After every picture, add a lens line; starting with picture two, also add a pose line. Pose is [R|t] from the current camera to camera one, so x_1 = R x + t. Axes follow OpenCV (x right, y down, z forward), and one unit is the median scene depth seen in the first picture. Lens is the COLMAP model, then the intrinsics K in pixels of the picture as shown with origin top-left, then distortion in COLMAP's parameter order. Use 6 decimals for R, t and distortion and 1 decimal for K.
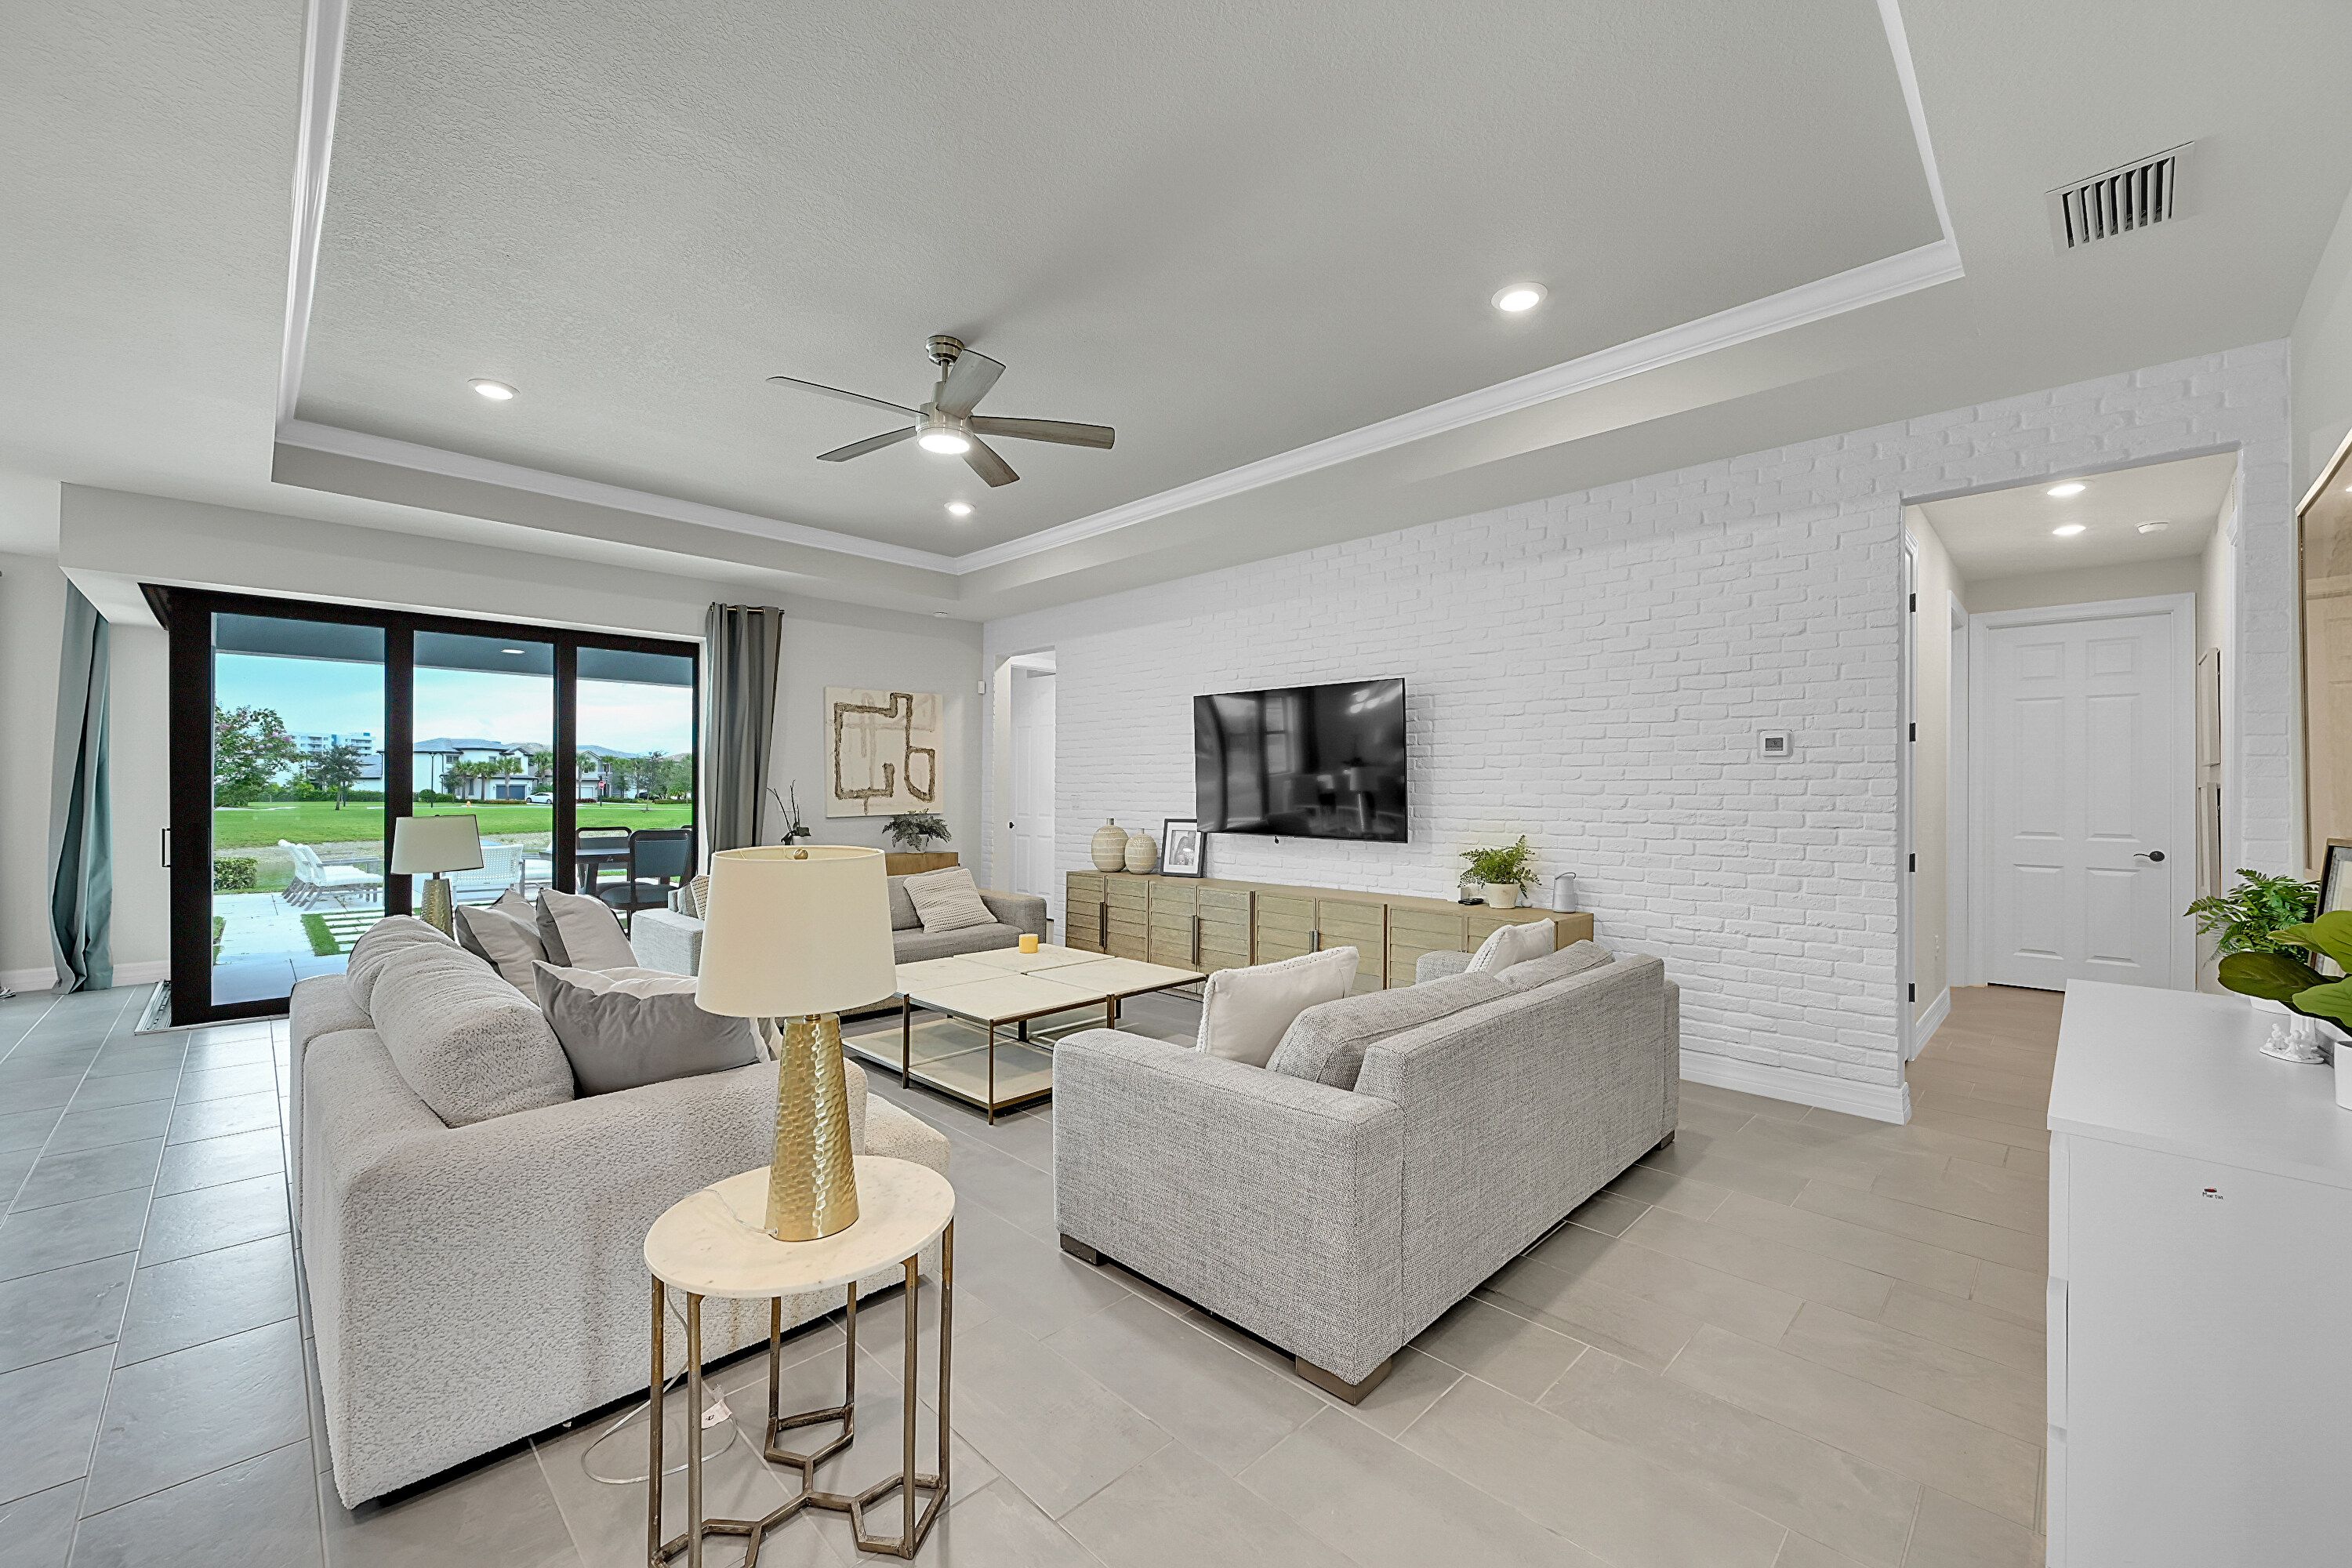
lens RADIAL K [[934.2, 0, 1181.3], [0, 934.2, 778.3], [0, 0, 1]] dist [0.001058, 0.000016]
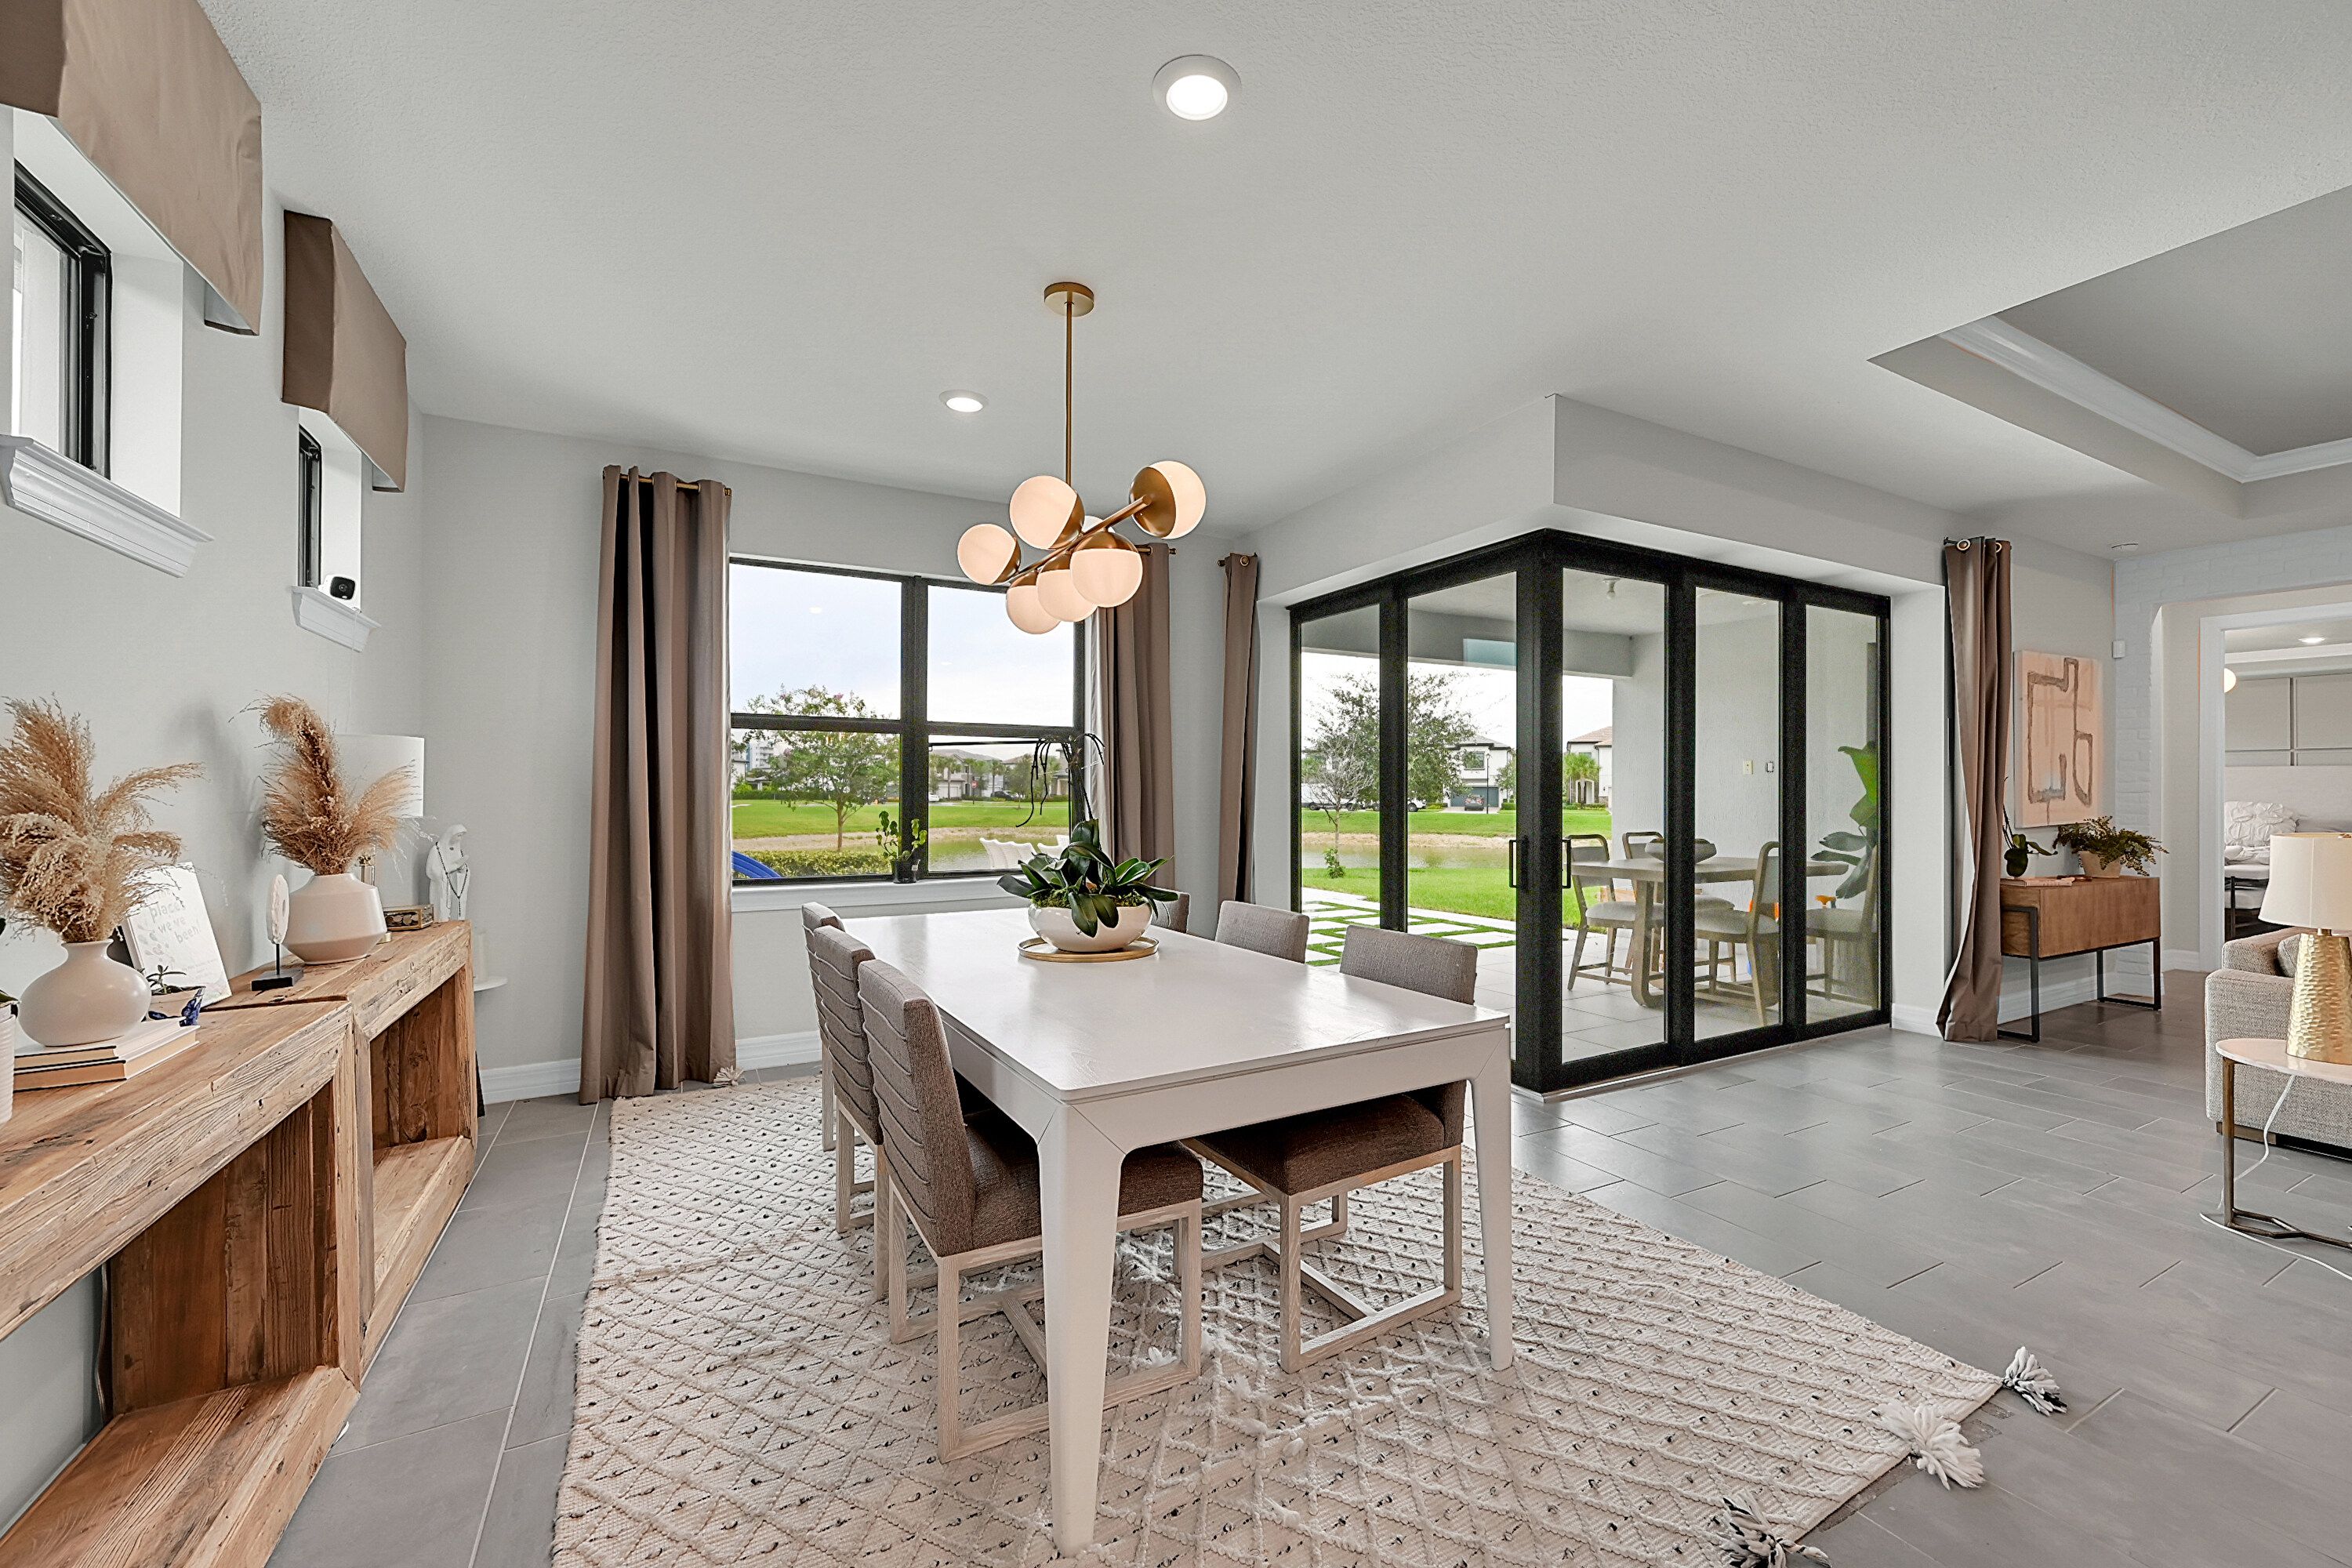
lens RADIAL K [[934.2, 0, 1183.0], [0, 934.2, 789.4], [0, 0, 1]] dist [0.001058, 0.000016]
pose [[0.964356, -0.000313, -0.264607, -0.472905], [0.003676, 0.999919, 0.012212, 0.000314], [0.264581, -0.012750, 0.964279, 0.064908]]
